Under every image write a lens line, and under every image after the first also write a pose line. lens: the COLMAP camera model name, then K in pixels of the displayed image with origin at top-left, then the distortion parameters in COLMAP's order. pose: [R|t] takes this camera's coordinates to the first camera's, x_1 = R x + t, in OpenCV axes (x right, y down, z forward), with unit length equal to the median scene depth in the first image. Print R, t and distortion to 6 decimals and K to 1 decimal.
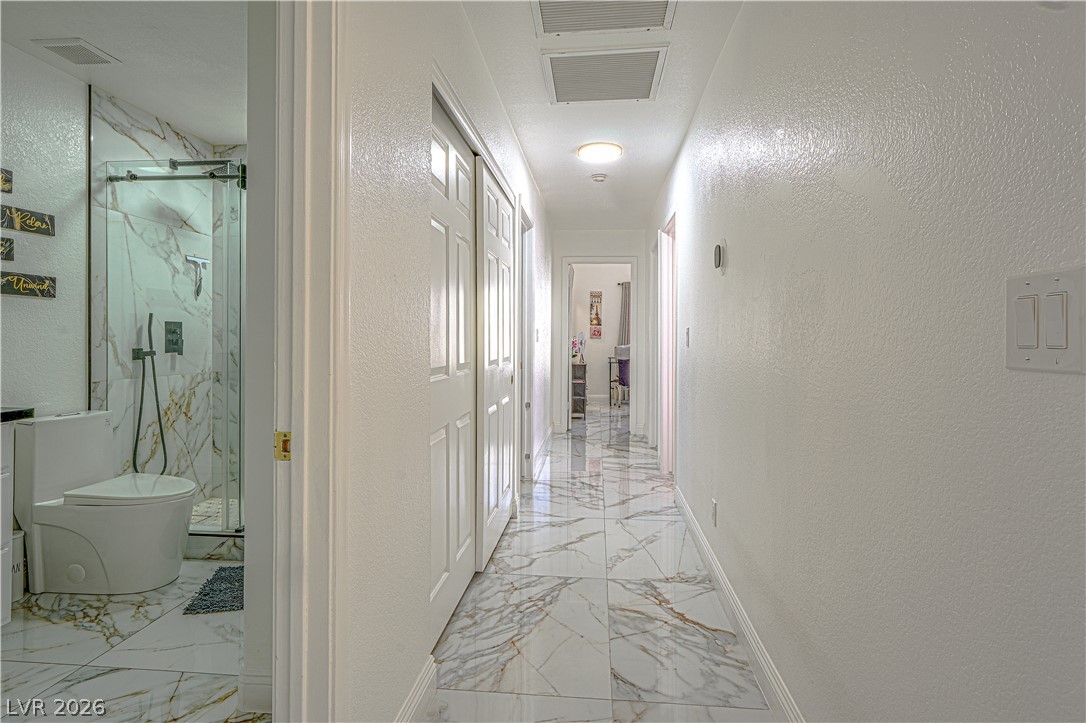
lens RADIAL K [[560.9, 0, 547.2], [0, 560.9, 343.2], [0, 0, 1]] dist [-0.012249, 0.007217]
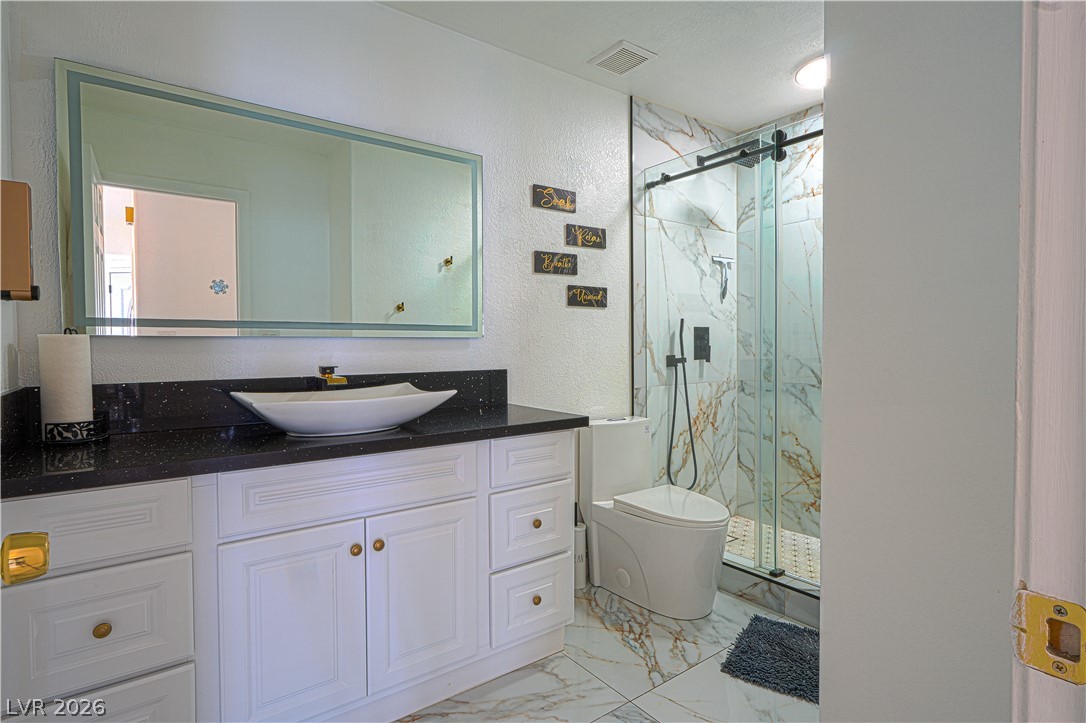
lens RADIAL K [[560.9, 0, 544.8], [0, 560.9, 357.5], [0, 0, 1]] dist [-0.012249, 0.007217]
pose [[0.666446, 0.005335, -0.745534, -0.160674], [0.008053, 0.999865, 0.014354, -0.002614], [0.745509, -0.015570, 0.666313, 0.194916]]
